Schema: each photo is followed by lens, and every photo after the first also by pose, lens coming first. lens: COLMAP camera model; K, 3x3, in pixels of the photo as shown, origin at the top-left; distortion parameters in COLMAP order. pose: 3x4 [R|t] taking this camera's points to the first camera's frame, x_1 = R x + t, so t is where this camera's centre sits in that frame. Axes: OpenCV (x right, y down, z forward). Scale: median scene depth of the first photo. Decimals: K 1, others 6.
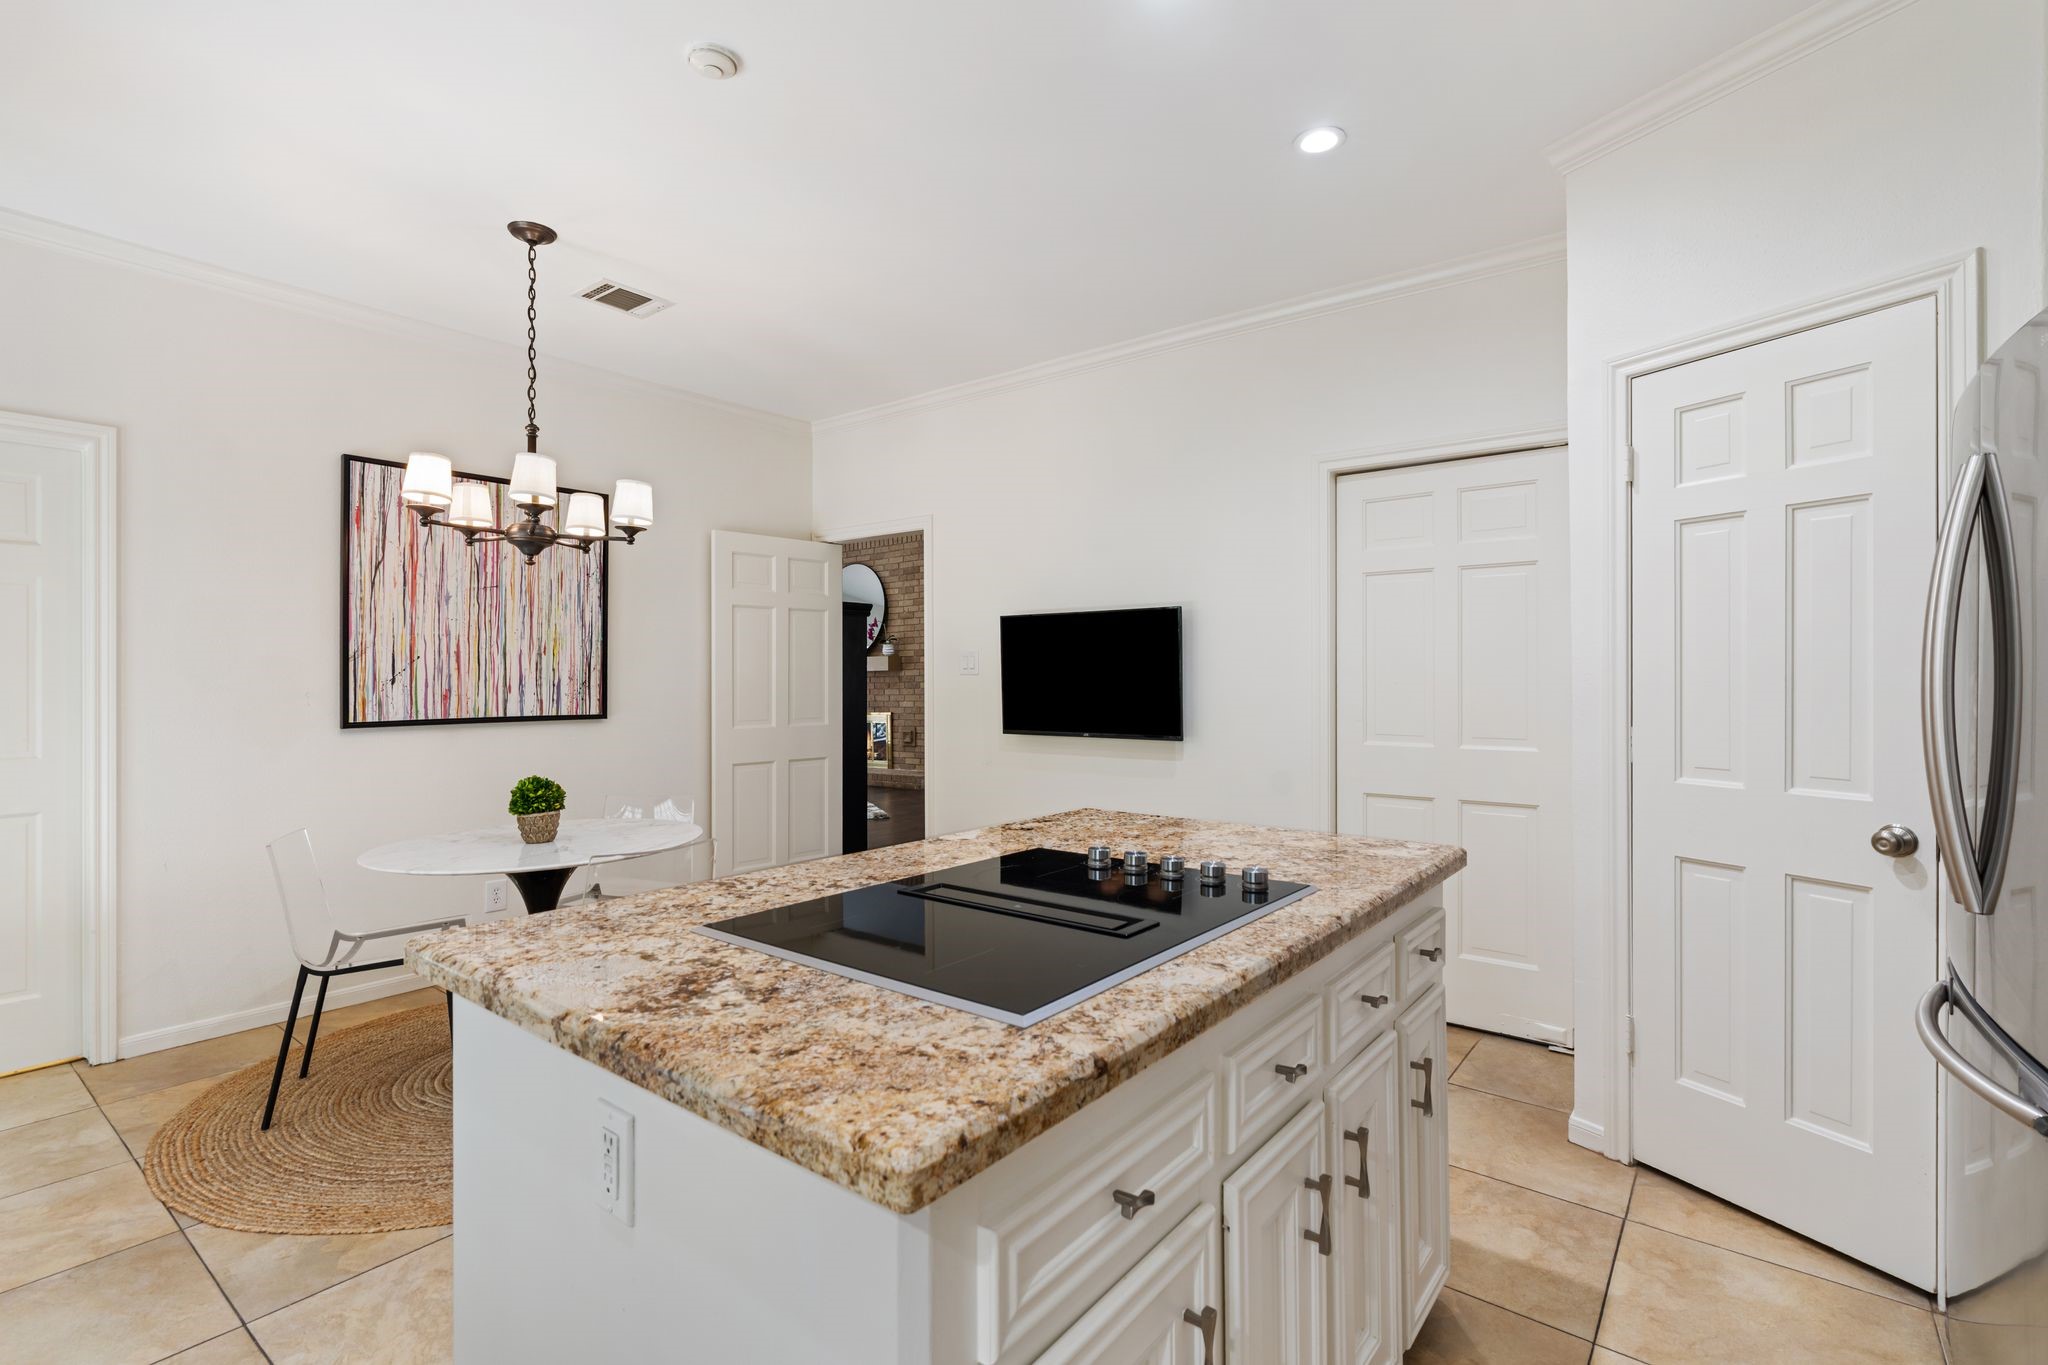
lens RADIAL K [[932.7, 0, 1031.7], [0, 932.7, 675.5], [0, 0, 1]] dist [0.000579, -0.000255]
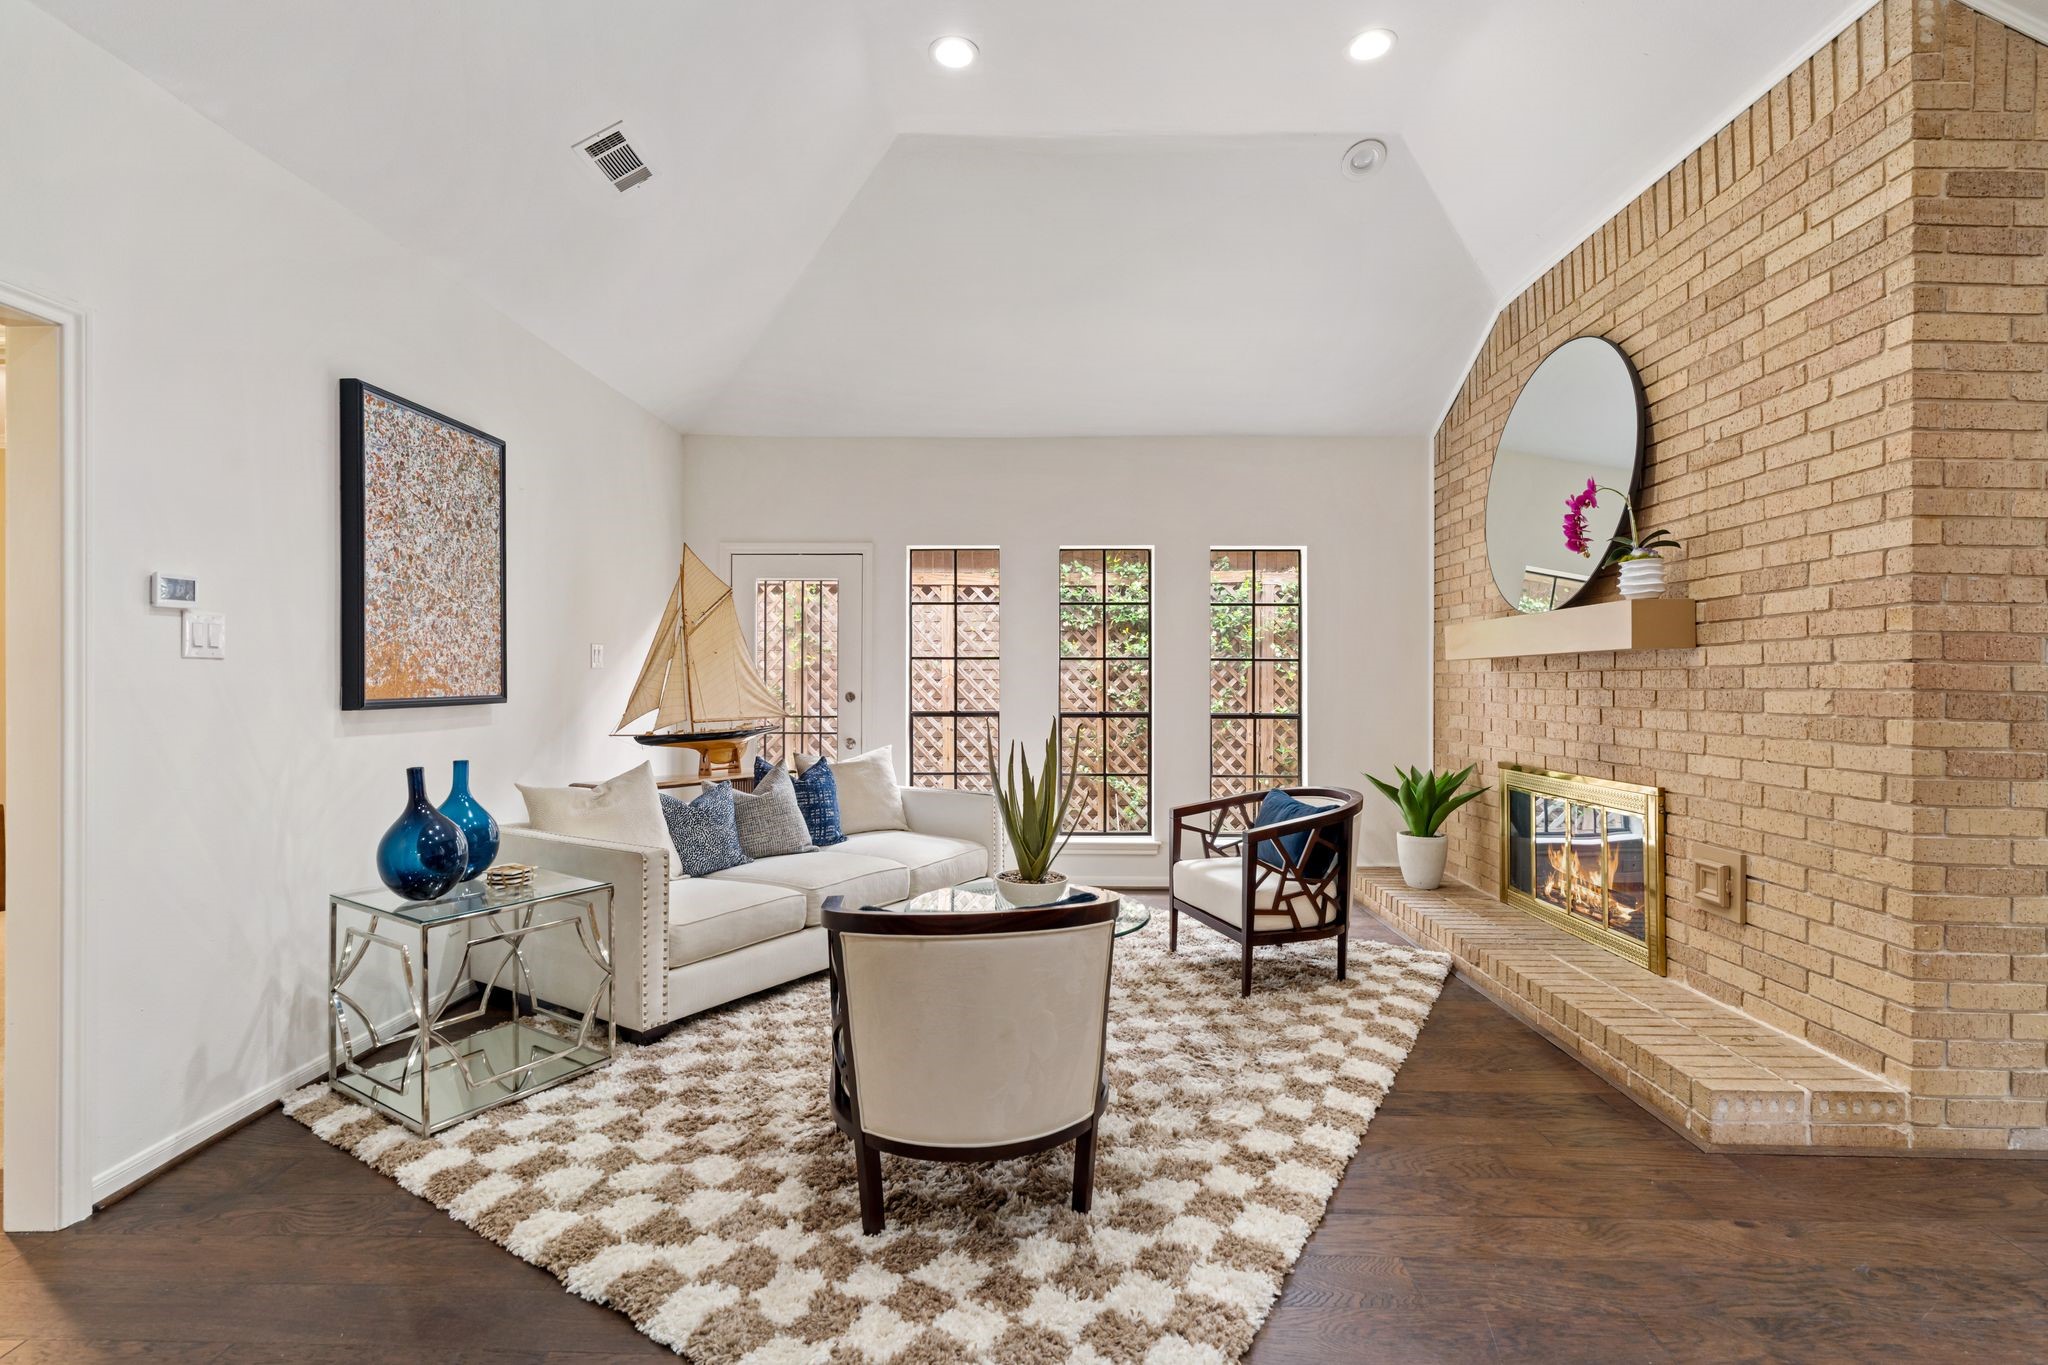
lens RADIAL K [[932.7, 0, 1030.1], [0, 932.7, 671.1], [0, 0, 1]] dist [0.000579, -0.000255]
pose [[0.594970, 0.005540, -0.803729, -0.030089], [-0.000979, 0.999980, 0.006168, 0.000205], [0.803747, -0.002883, 0.594964, 0.663832]]
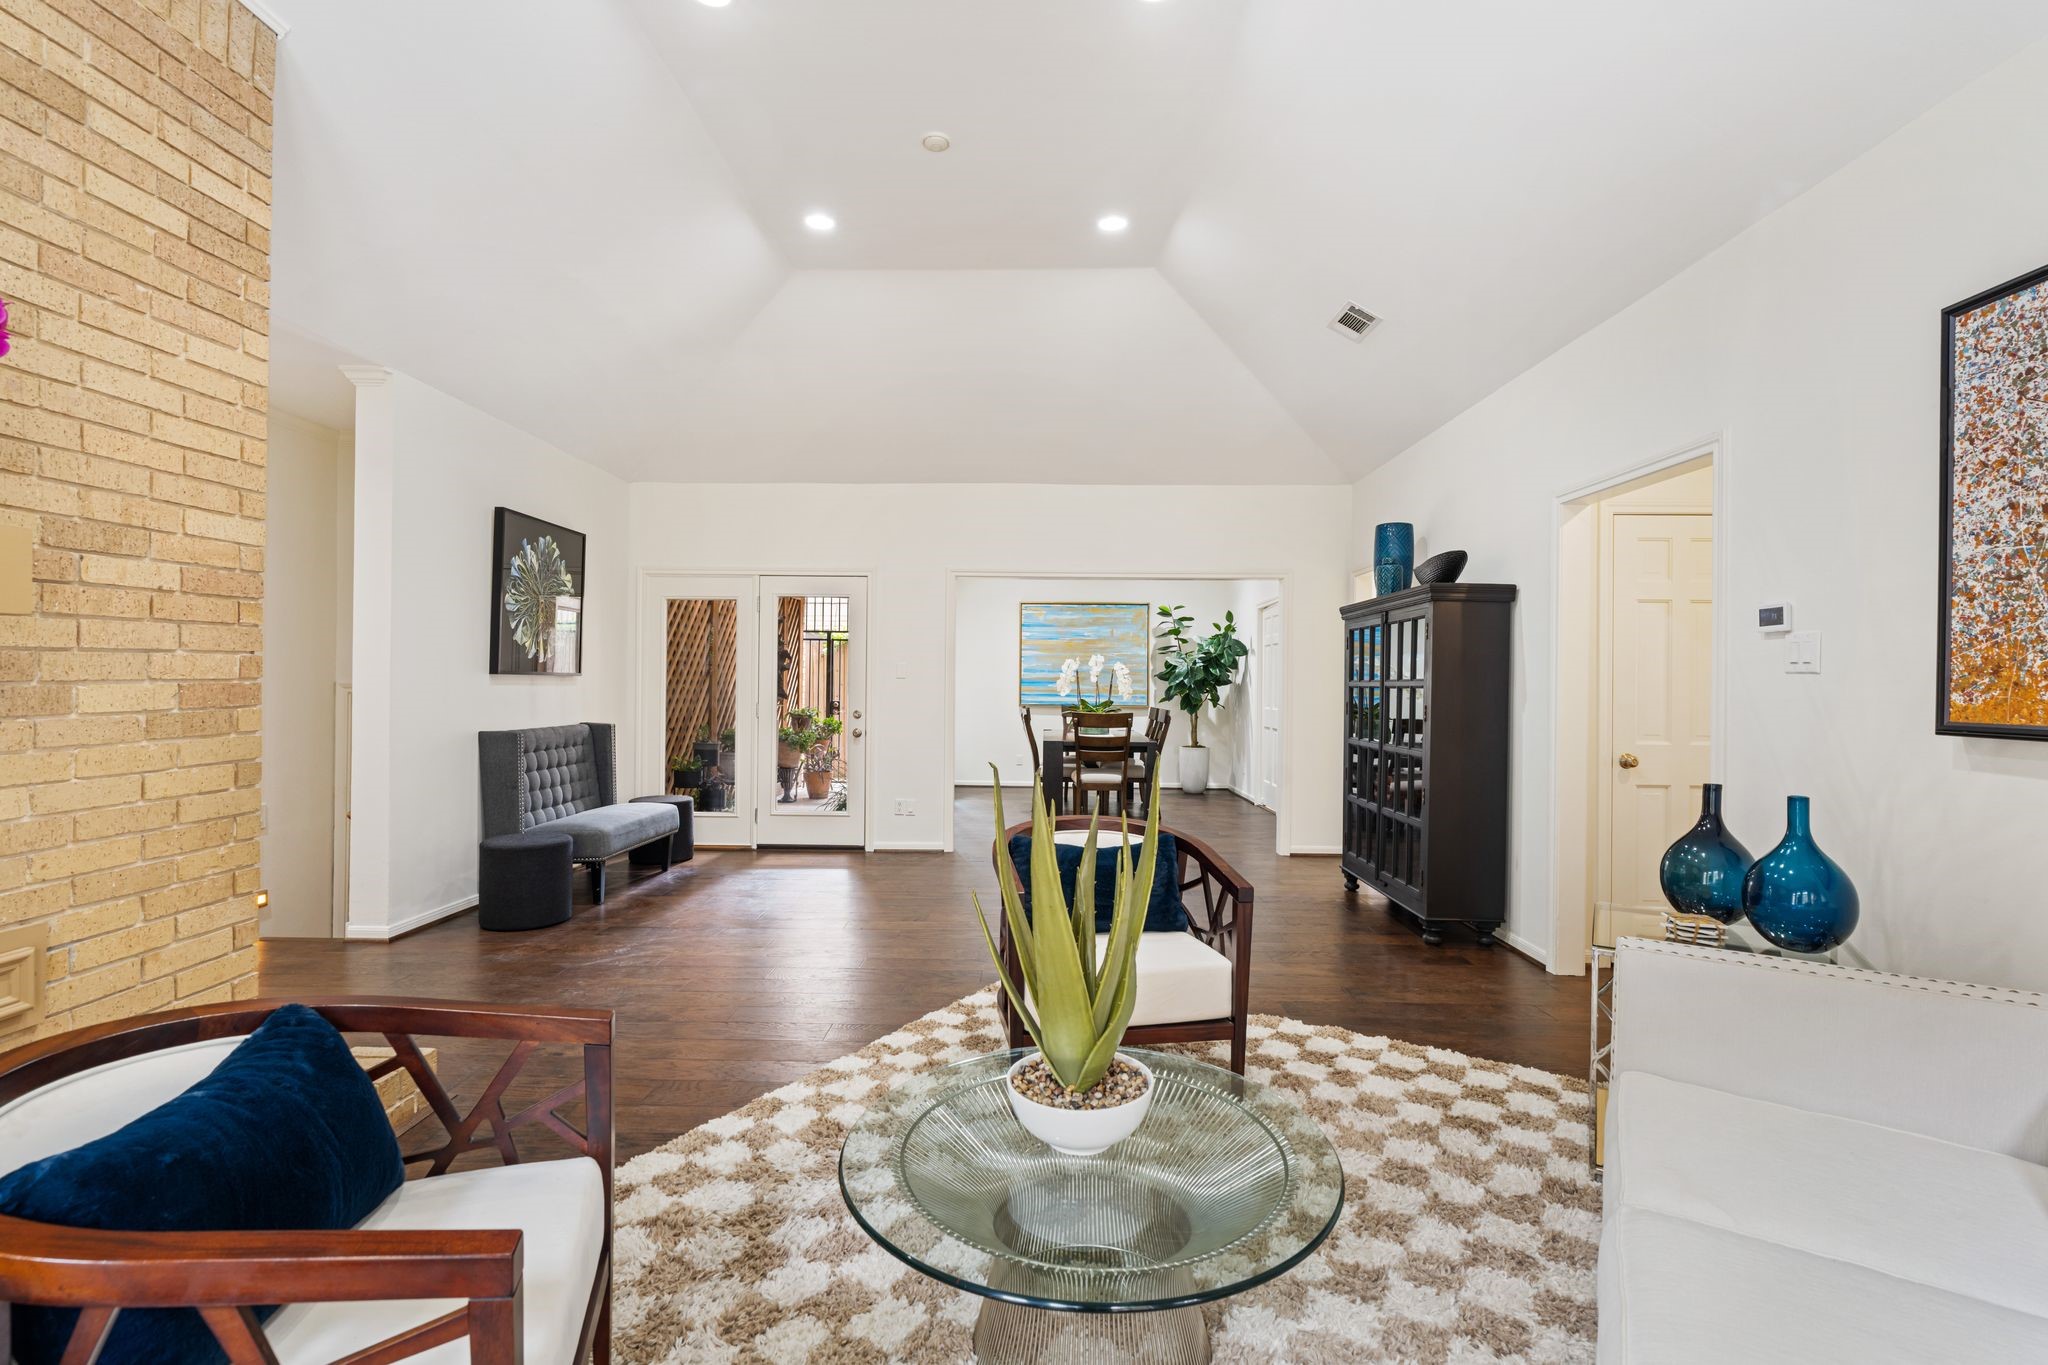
lens RADIAL K [[932.7, 0, 1031.1], [0, 932.7, 685.8], [0, 0, 1]] dist [0.000579, -0.000255]
pose [[-0.612373, -0.004274, 0.790557, -0.399260], [-0.013349, 0.999899, -0.004934, 0.006051], [-0.790456, -0.013574, -0.612368, 0.953850]]
